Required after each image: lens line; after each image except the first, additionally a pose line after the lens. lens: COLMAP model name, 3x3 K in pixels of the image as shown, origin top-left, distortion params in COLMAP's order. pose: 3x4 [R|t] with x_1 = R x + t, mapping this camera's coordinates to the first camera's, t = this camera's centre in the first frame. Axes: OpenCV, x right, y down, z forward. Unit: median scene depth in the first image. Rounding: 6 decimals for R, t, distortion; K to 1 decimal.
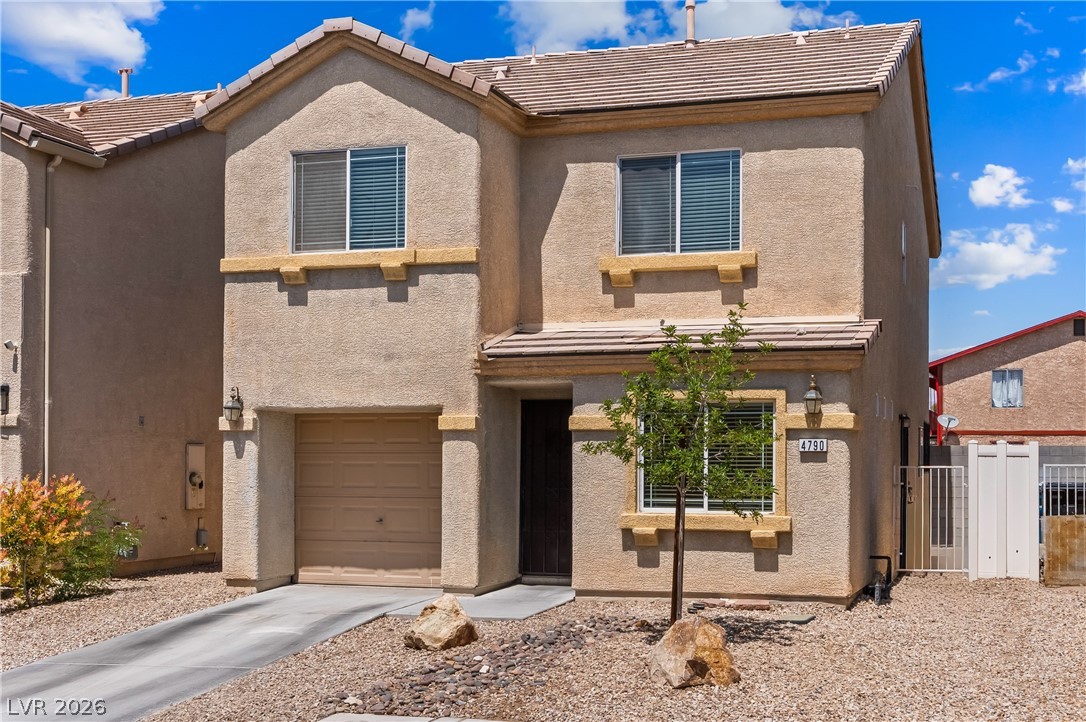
lens RADIAL K [[1147.3, 0, 606.3], [0, 1147.3, 442.9], [0, 0, 1]] dist [0.000019, 0.000000]
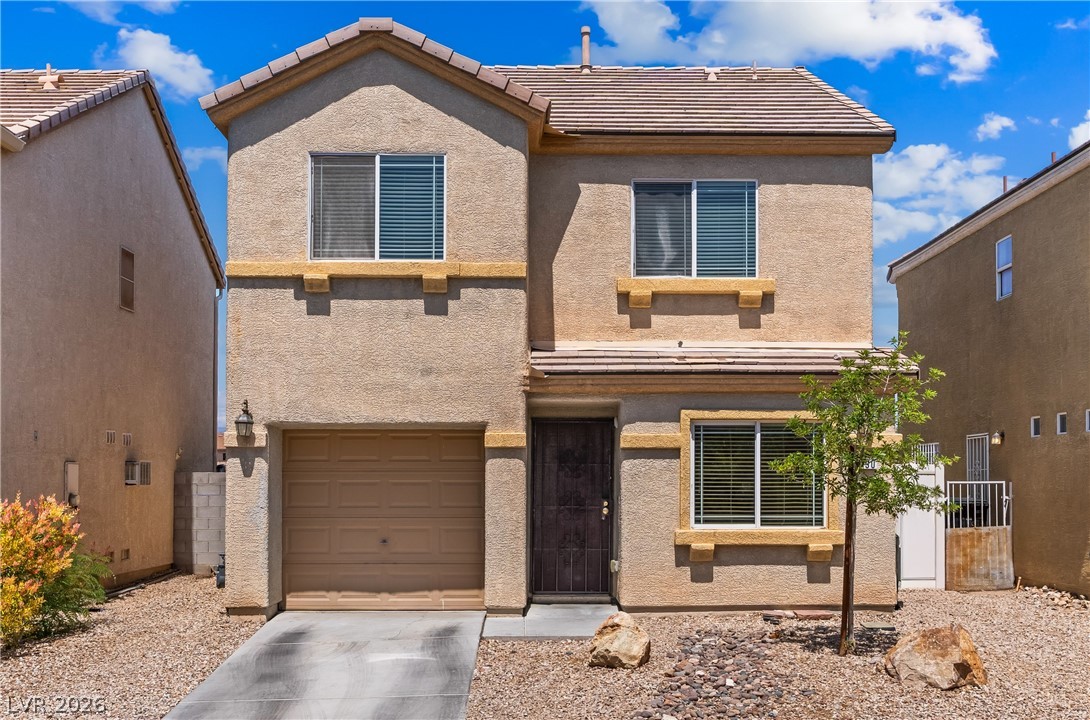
lens RADIAL K [[1168.5, 0, 502.1], [0, 1168.5, 449.3], [0, 0, 1]] dist [-0.000620, 0.000000]
pose [[0.965090, 0.004545, 0.261878, -0.383563], [-0.001486, 0.999928, -0.011877, 0.001991], [-0.261913, 0.011073, 0.965028, 0.034111]]
